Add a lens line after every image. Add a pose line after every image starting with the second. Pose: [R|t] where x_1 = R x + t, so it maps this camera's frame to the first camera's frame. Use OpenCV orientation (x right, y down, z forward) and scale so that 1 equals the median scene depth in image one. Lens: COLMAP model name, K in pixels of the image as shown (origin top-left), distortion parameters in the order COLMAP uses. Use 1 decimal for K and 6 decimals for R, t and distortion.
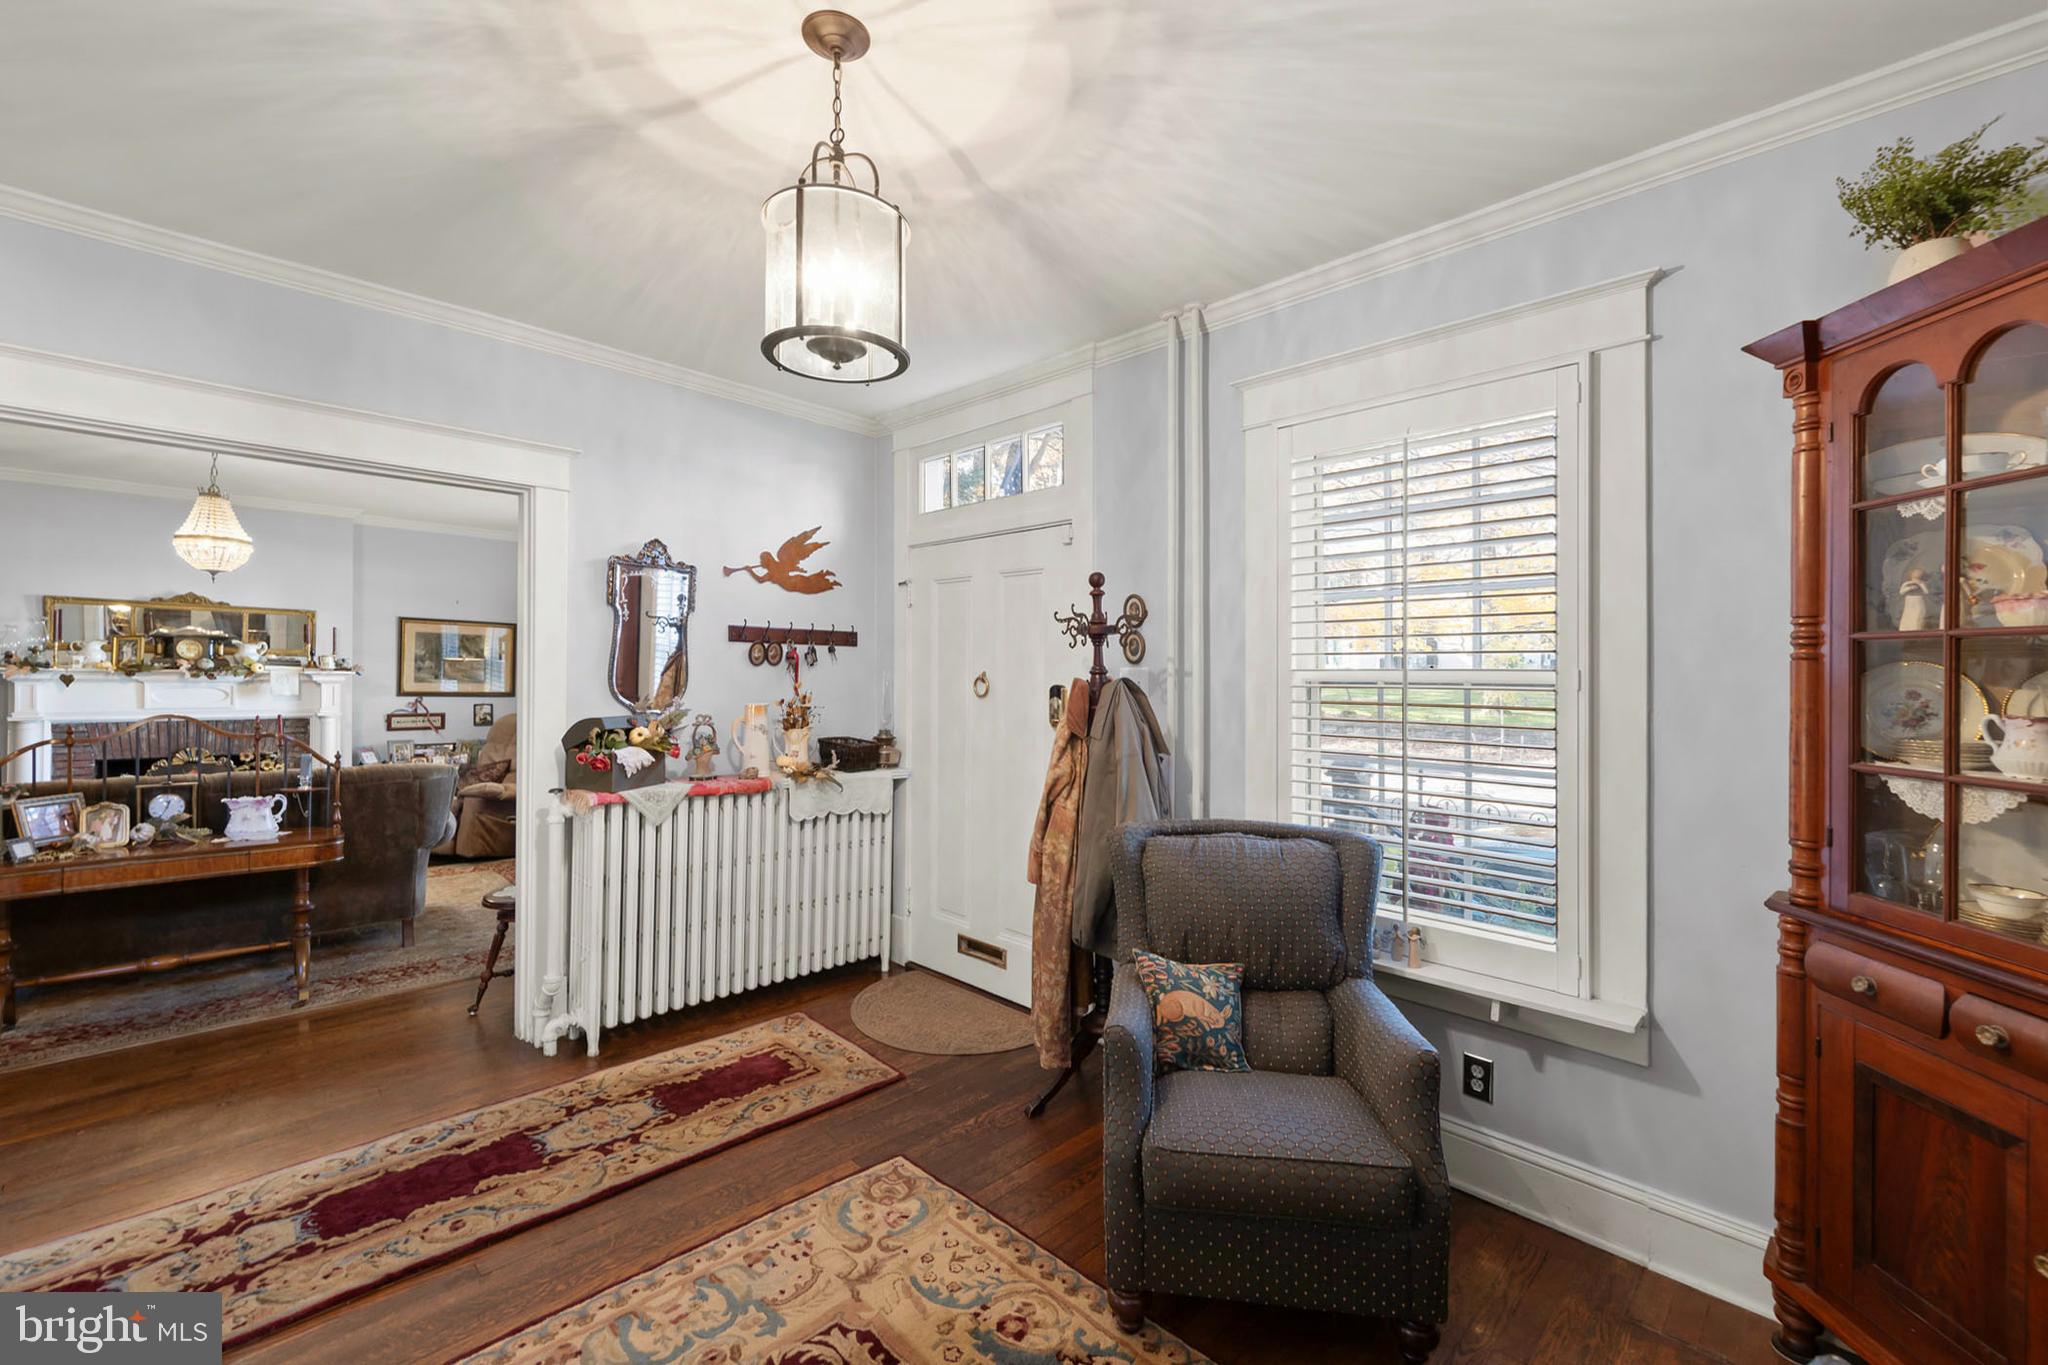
lens RADIAL K [[848.9, 0, 1035.5], [0, 848.9, 669.1], [0, 0, 1]] dist [-0.000626, -0.000033]
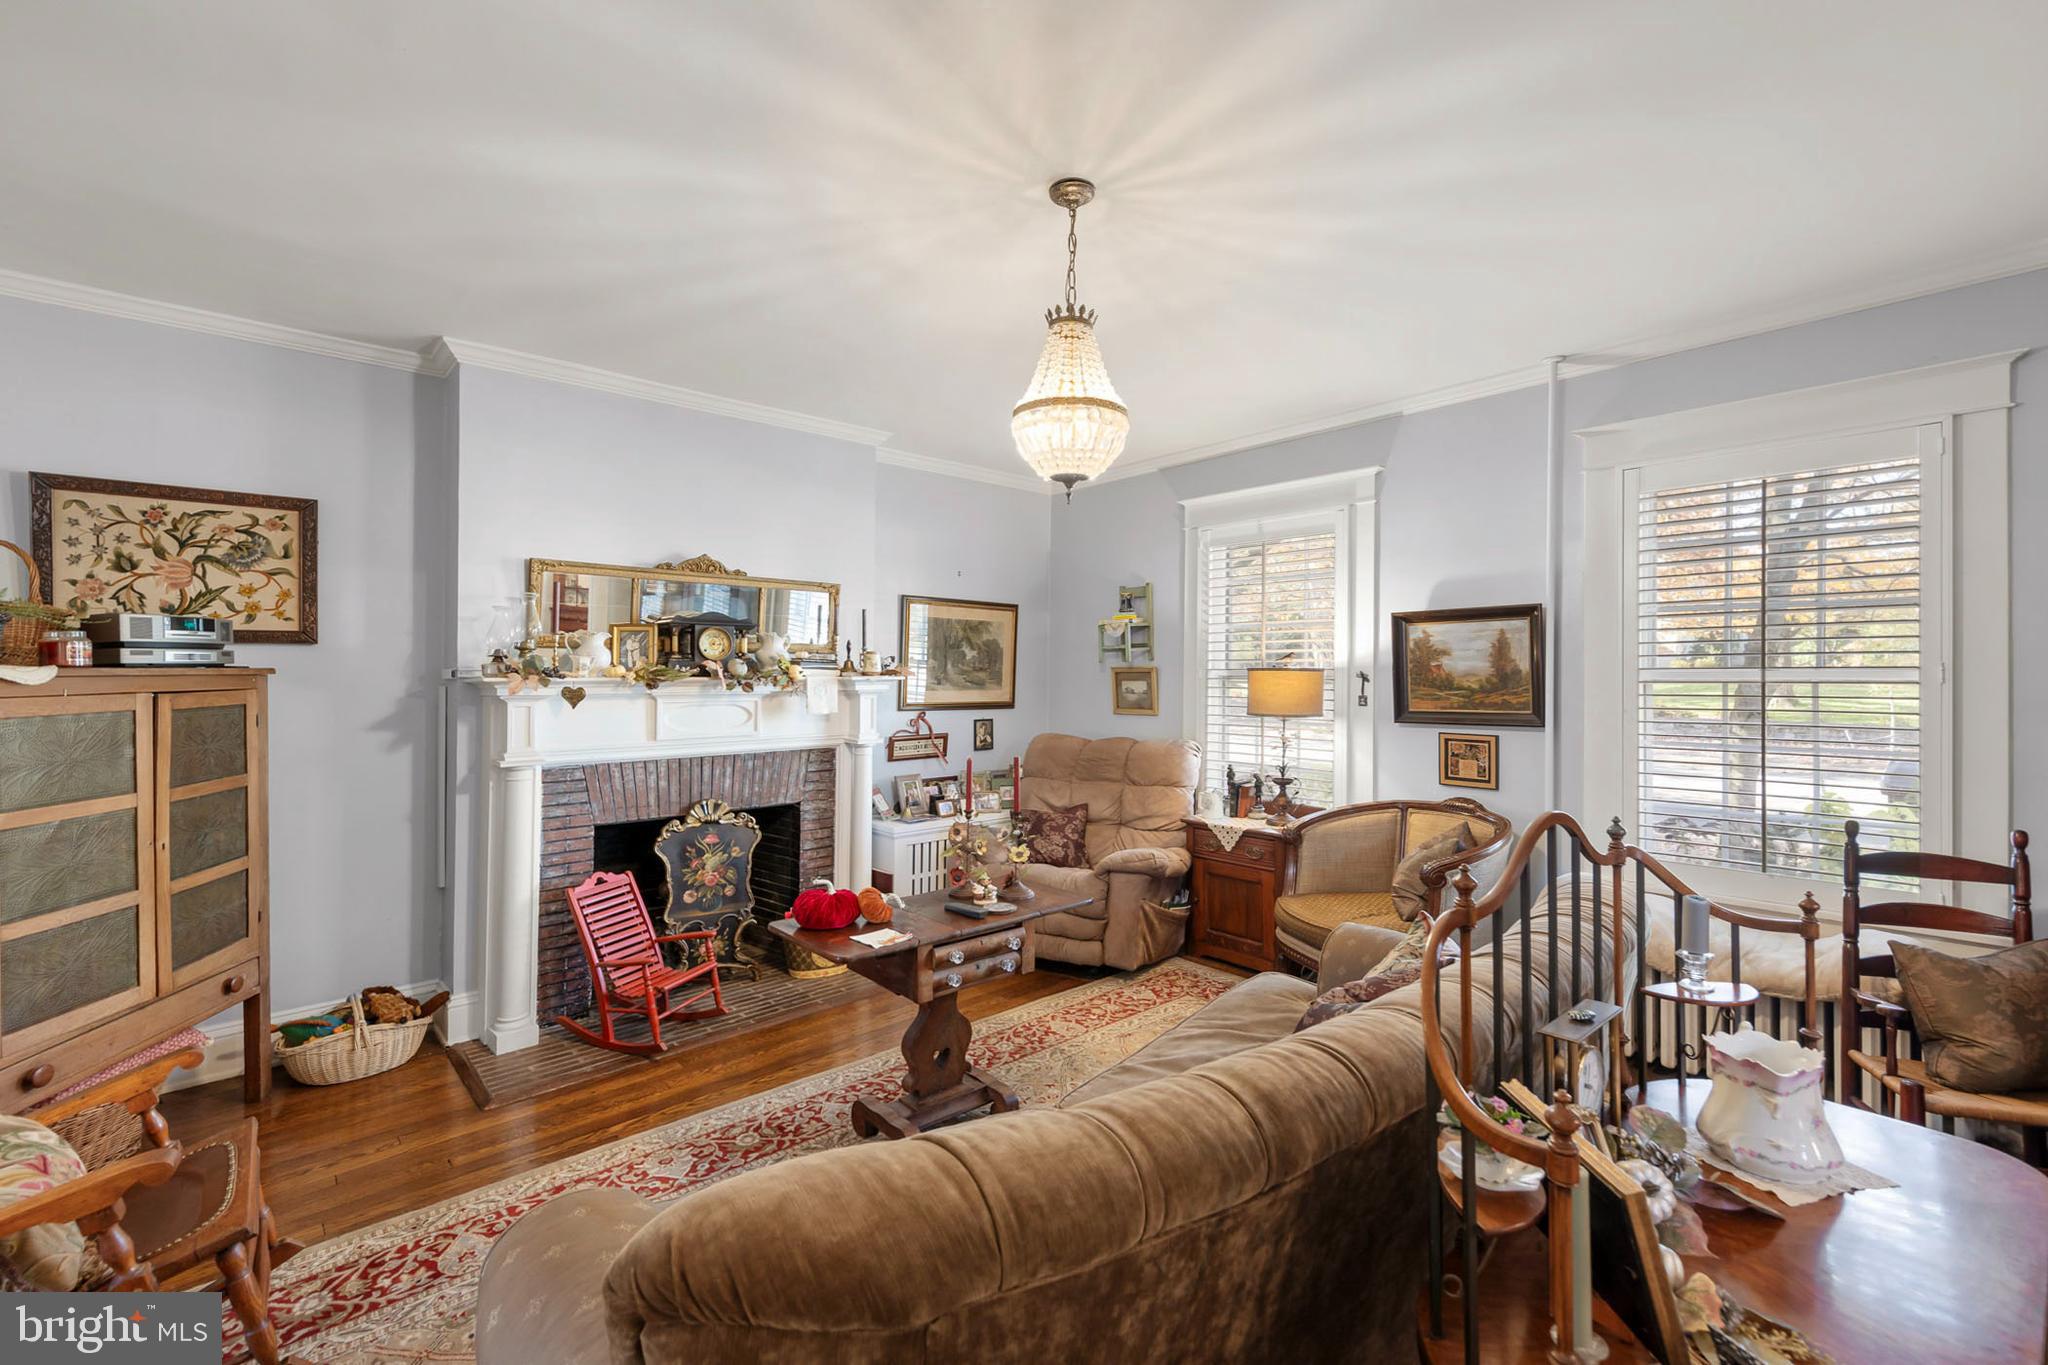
lens RADIAL K [[848.9, 0, 1035.5], [0, 848.9, 669.1], [0, 0, 1]] dist [-0.000626, -0.000033]
pose [[0.998953, -0.013438, -0.043733, -0.708823], [0.013760, 0.999880, 0.007065, -0.006025], [0.043633, -0.007659, 0.999018, 0.369372]]
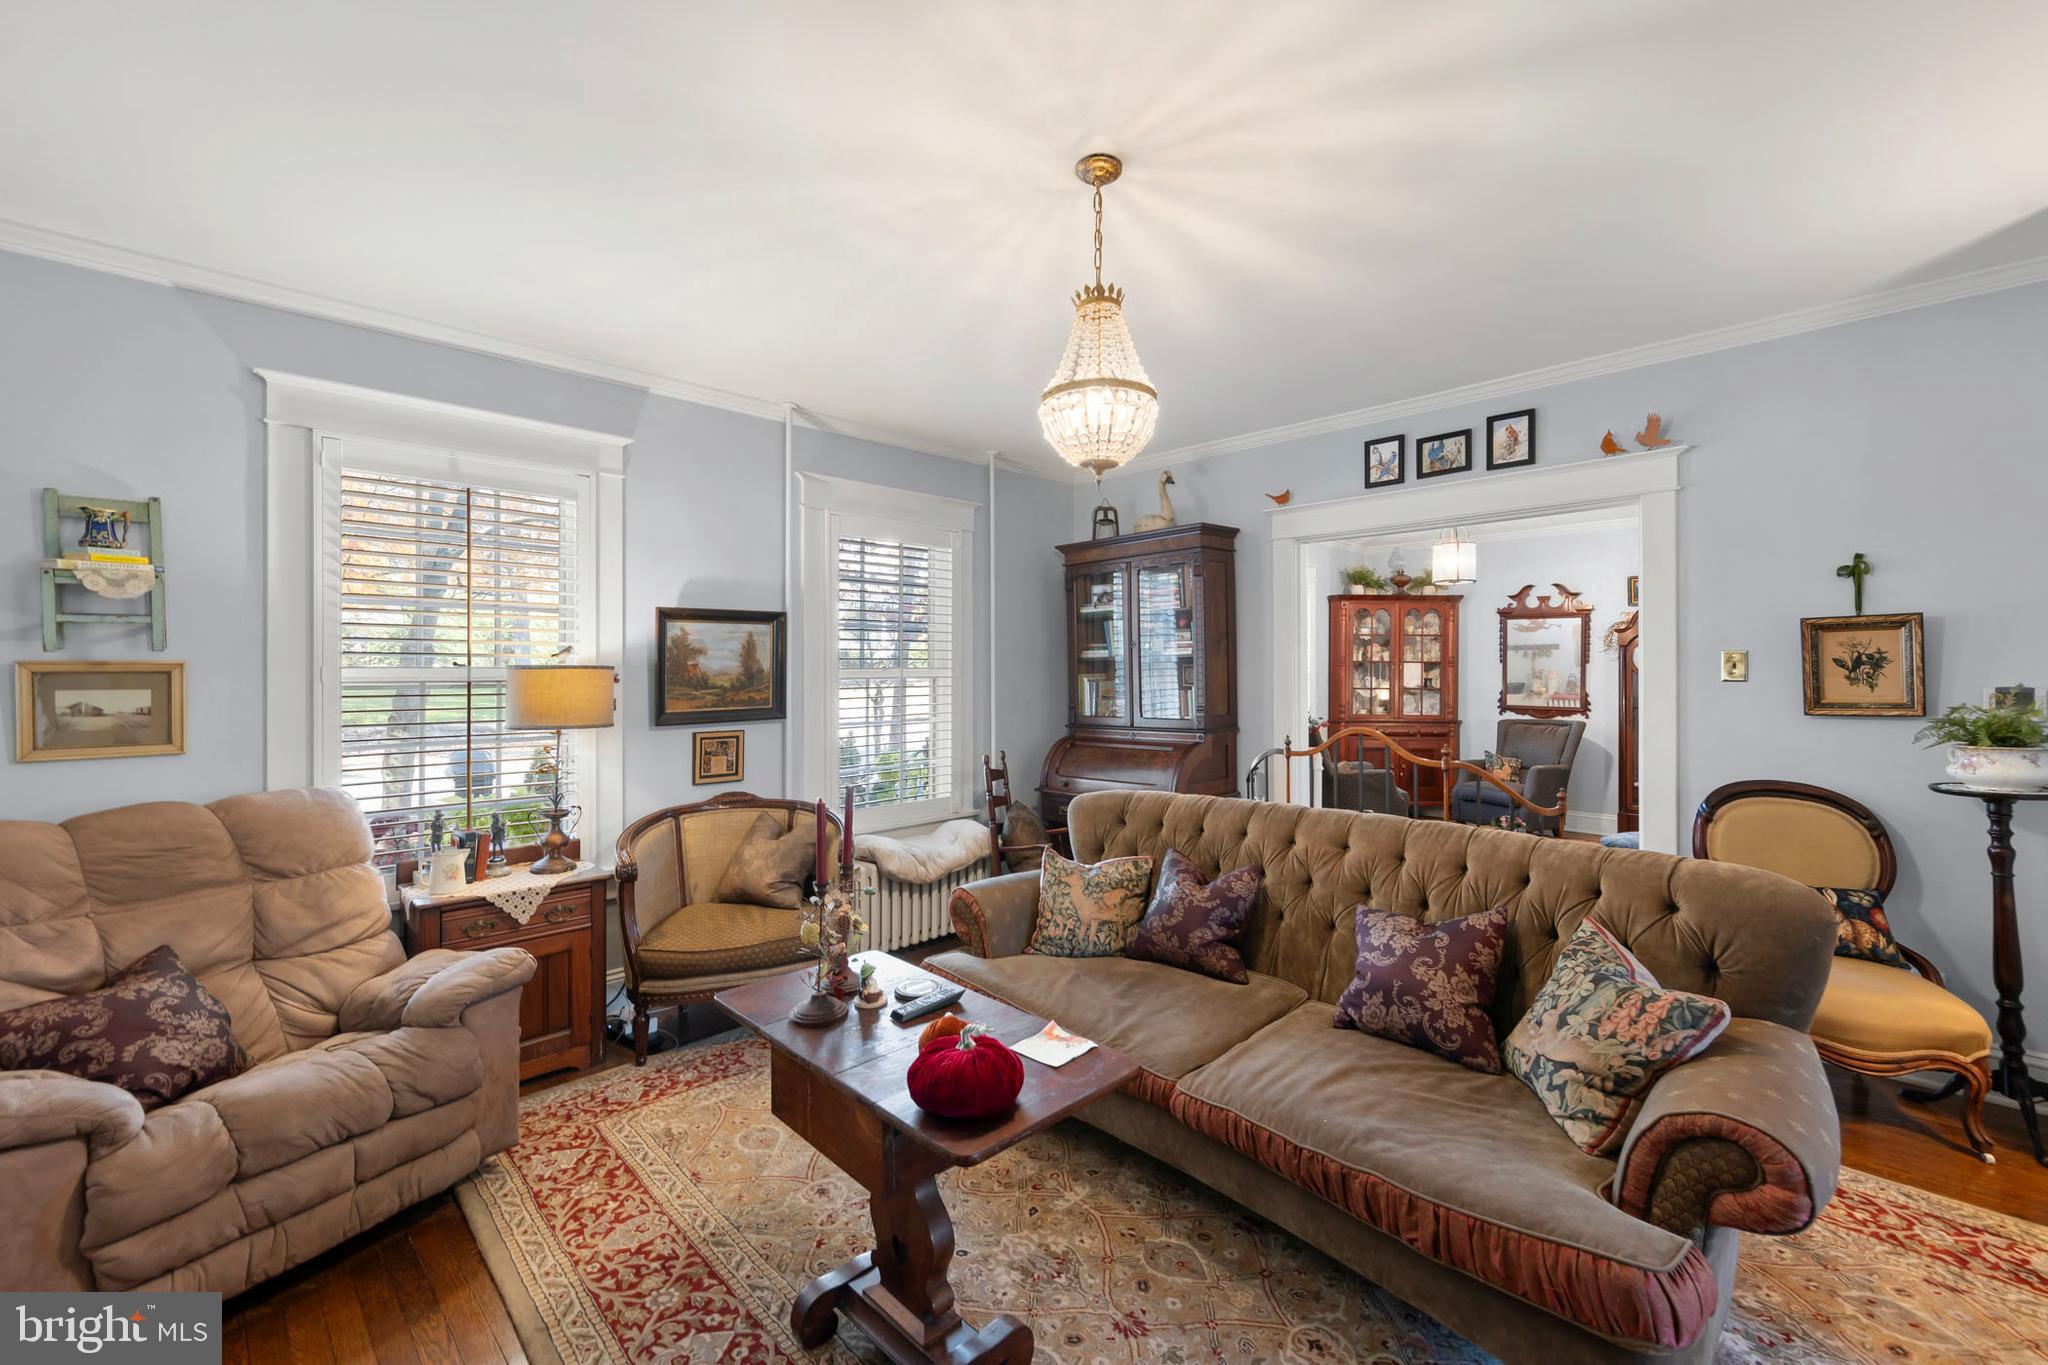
lens RADIAL K [[847.7, 0, 1055.6], [0, 847.7, 681.3], [0, 0, 1]] dist [-0.001602, -0.000200]
pose [[-0.010909, -0.018969, 0.999761, -1.060704], [-0.003044, 0.999816, 0.018936, -0.000464], [-0.999936, -0.002837, -0.010964, 0.753887]]
